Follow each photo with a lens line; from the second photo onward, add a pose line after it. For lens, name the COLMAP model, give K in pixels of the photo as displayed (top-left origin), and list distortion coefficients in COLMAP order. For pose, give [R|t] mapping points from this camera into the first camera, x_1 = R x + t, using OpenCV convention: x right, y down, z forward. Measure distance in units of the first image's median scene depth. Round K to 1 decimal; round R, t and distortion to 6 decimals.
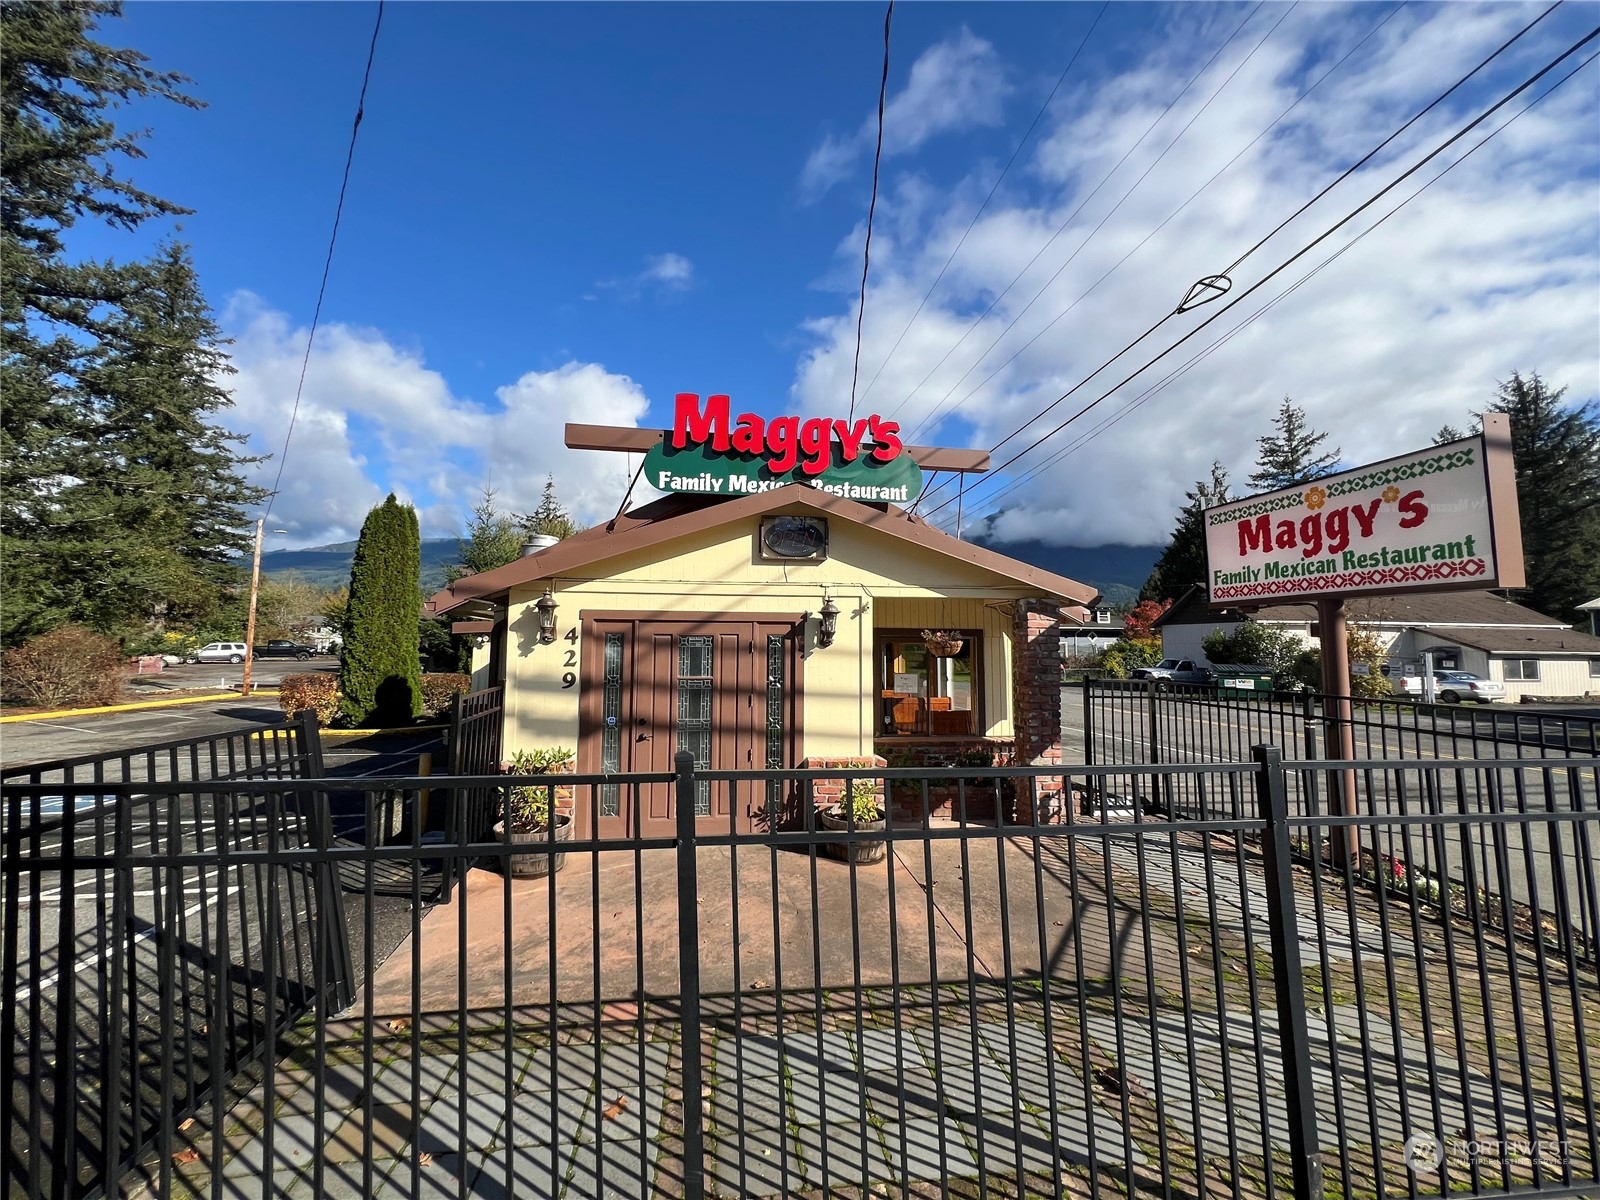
lens RADIAL K [[647.3, 0, 791.7], [0, 647.3, 598.9], [0, 0, 1]] dist [0.000274, 0.000363]
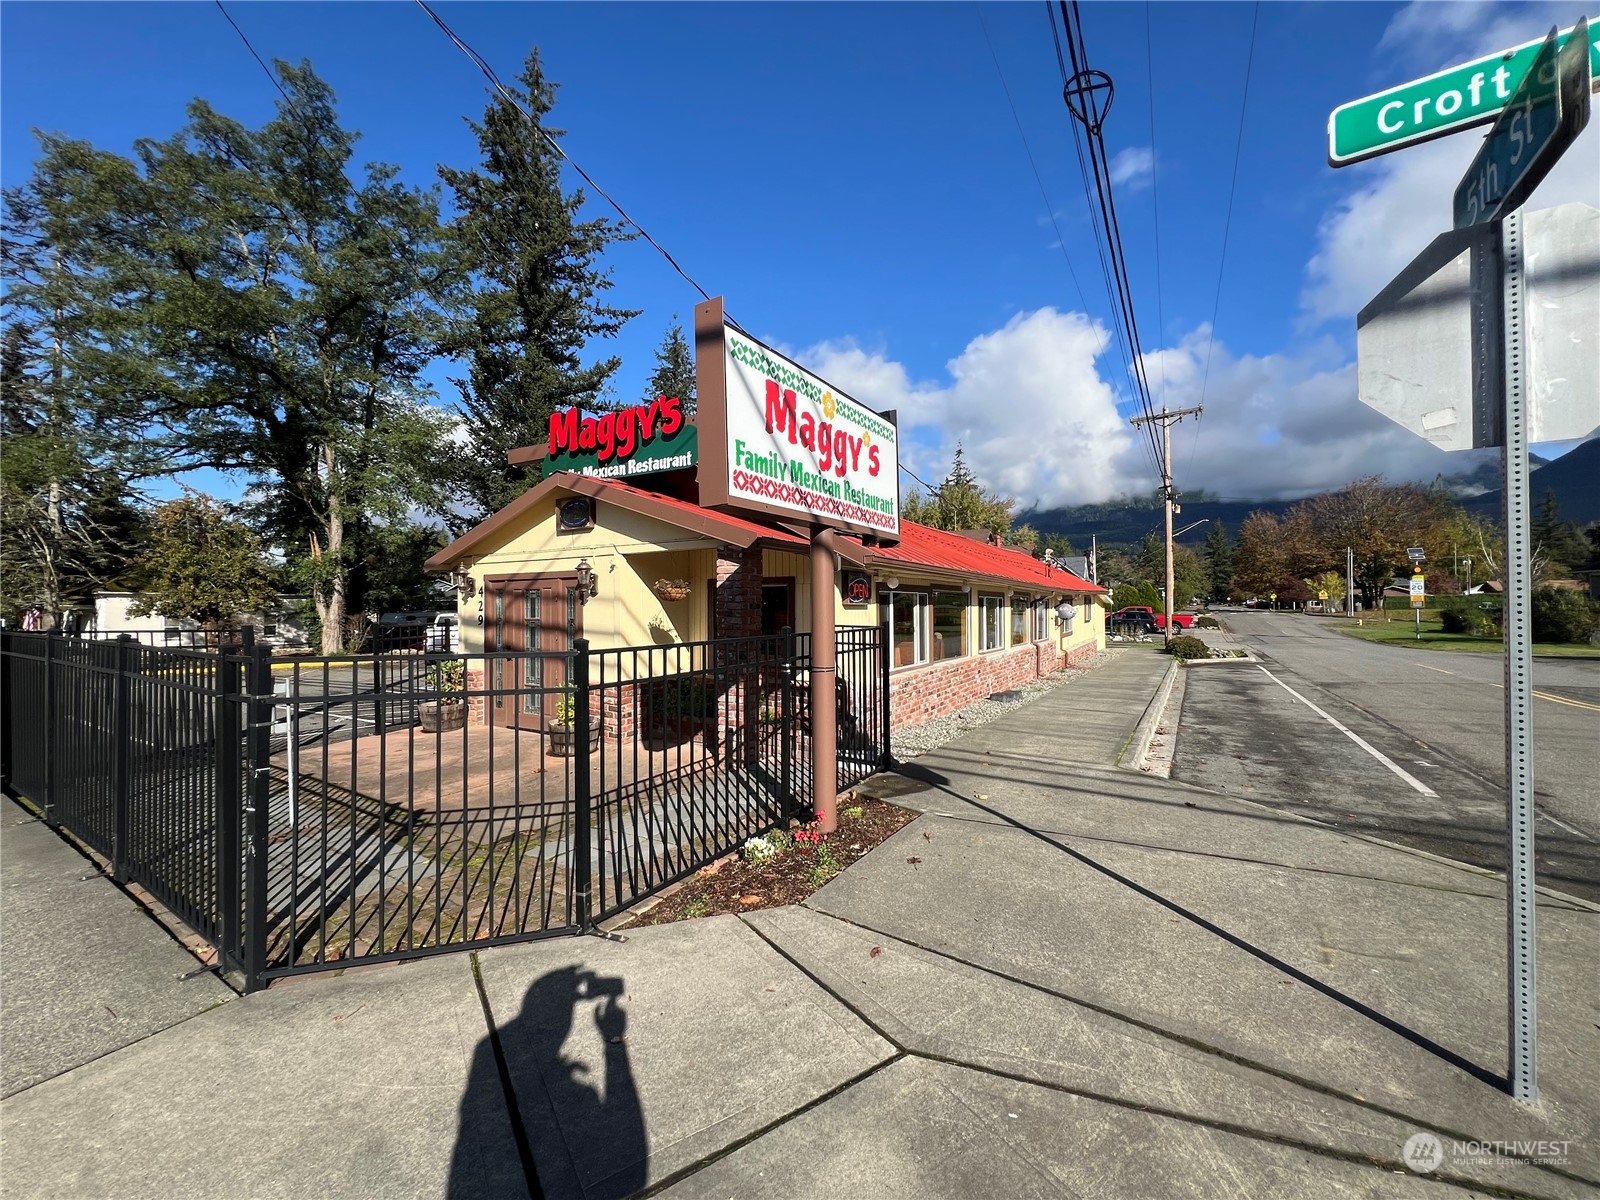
lens RADIAL K [[647.3, 0, 791.7], [0, 647.3, 598.9], [0, 0, 1]] dist [0.000274, 0.000363]
pose [[0.760623, -0.018755, -0.648923, 0.293648], [0.059503, 0.997389, 0.040919, 0.012738], [0.646461, -0.069737, 0.759753, 0.067483]]
